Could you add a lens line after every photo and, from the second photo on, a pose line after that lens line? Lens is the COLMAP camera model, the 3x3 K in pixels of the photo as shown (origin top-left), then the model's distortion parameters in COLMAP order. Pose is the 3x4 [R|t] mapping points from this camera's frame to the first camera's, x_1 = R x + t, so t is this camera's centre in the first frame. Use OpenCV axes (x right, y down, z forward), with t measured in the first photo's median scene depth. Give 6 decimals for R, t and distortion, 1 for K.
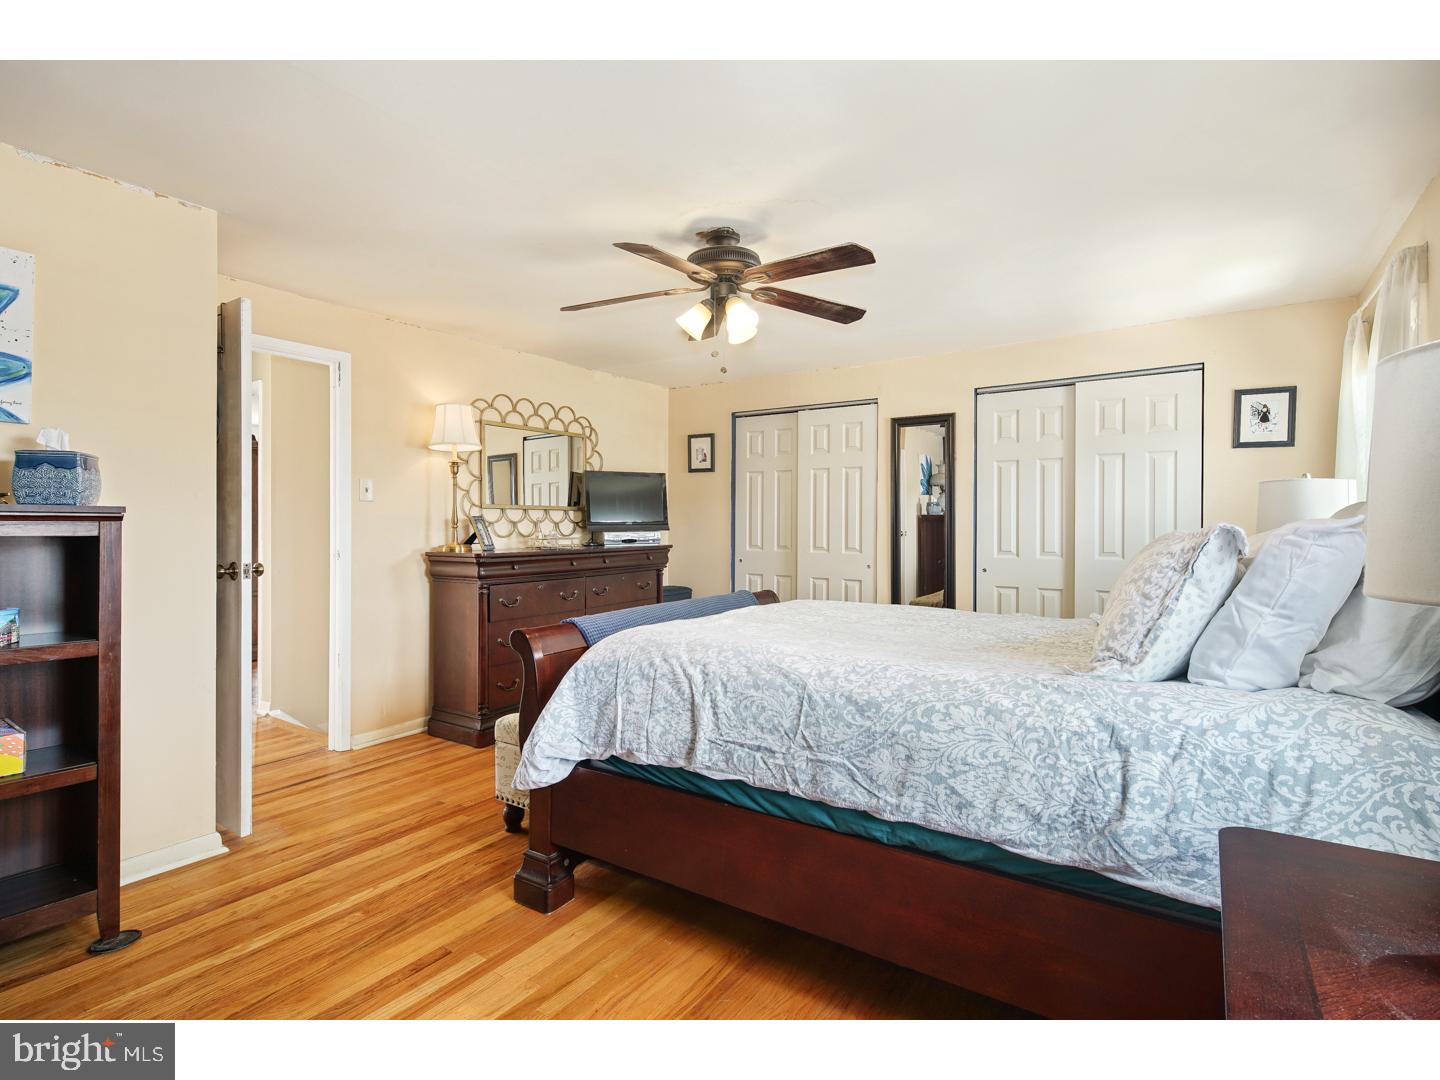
lens RADIAL K [[703.4, 0, 714.7], [0, 703.4, 499.8], [0, 0, 1]] dist [-0.000199, -0.000469]
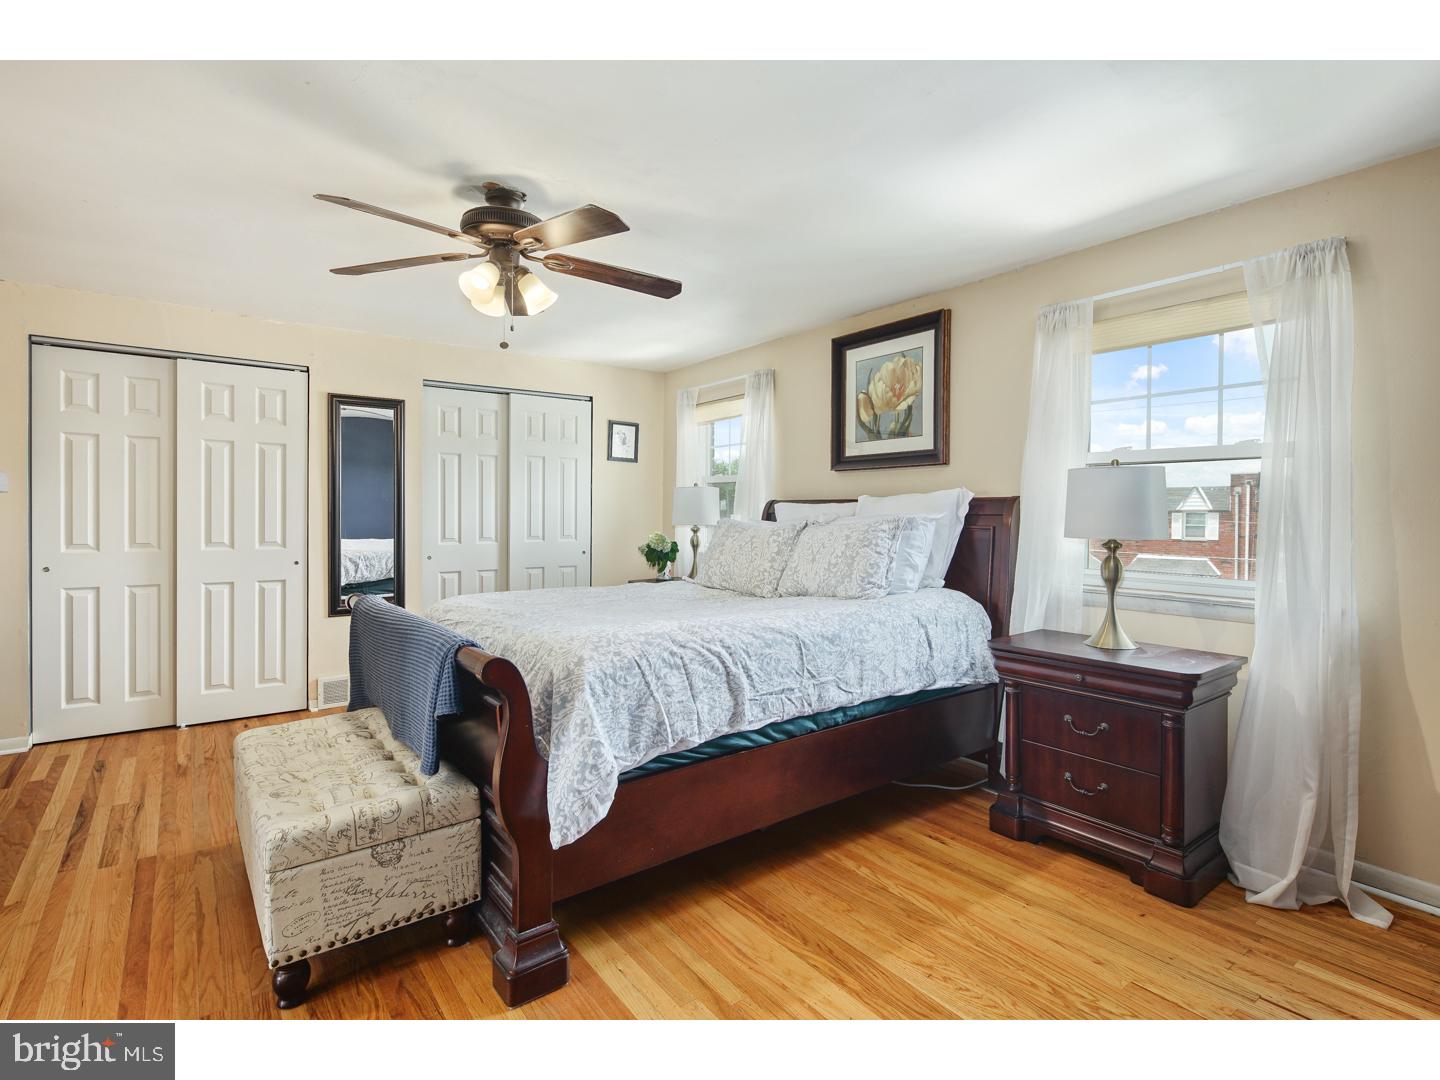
lens RADIAL K [[703.4, 0, 714.7], [0, 703.4, 499.8], [0, 0, 1]] dist [-0.000199, -0.000469]
pose [[0.327570, 0.017333, 0.944668, -1.088563], [-0.035582, 0.999349, -0.005998, 0.015413], [-0.944157, -0.031649, 0.327974, 0.644288]]
